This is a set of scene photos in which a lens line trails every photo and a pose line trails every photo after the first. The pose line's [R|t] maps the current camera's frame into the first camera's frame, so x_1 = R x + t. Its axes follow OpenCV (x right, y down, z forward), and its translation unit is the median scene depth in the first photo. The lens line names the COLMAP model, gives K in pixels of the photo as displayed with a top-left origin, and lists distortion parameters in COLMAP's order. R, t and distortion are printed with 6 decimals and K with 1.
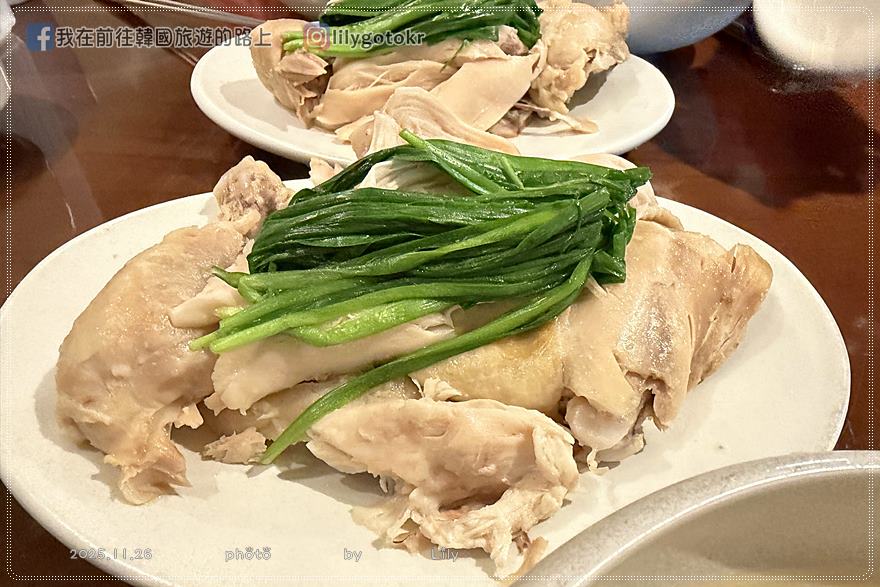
lens RADIAL K [[647.5, 0, 496.6], [0, 647.5, 308.2], [0, 0, 1]] dist [0.000091, 0.000210]
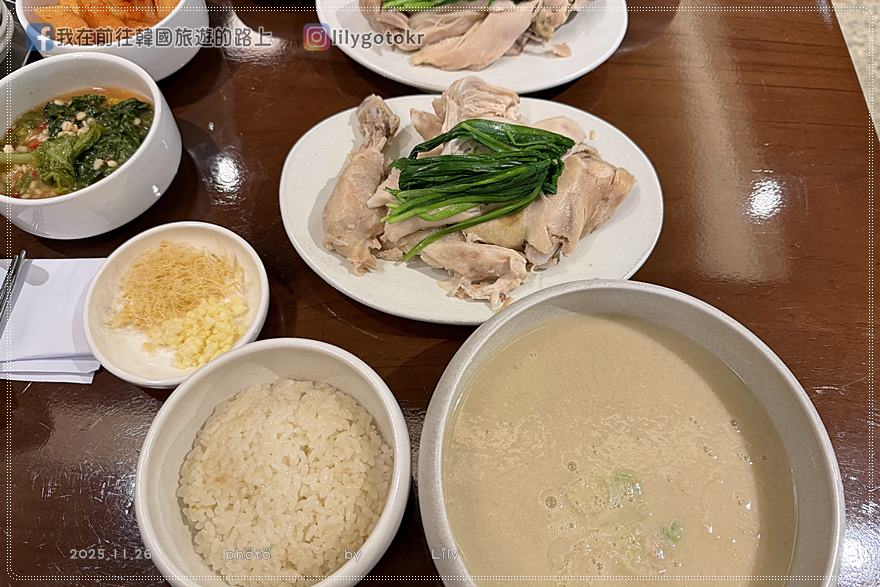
lens RADIAL K [[607.7, 0, 440.0], [0, 607.7, 293.5], [0, 0, 1]] dist [-0.000493, -0.000403]
pose [[0.994998, 0.062156, -0.078204, -0.021450], [-0.028883, 0.928415, 0.370421, -0.525684], [0.095630, -0.366310, 0.925566, -1.217481]]
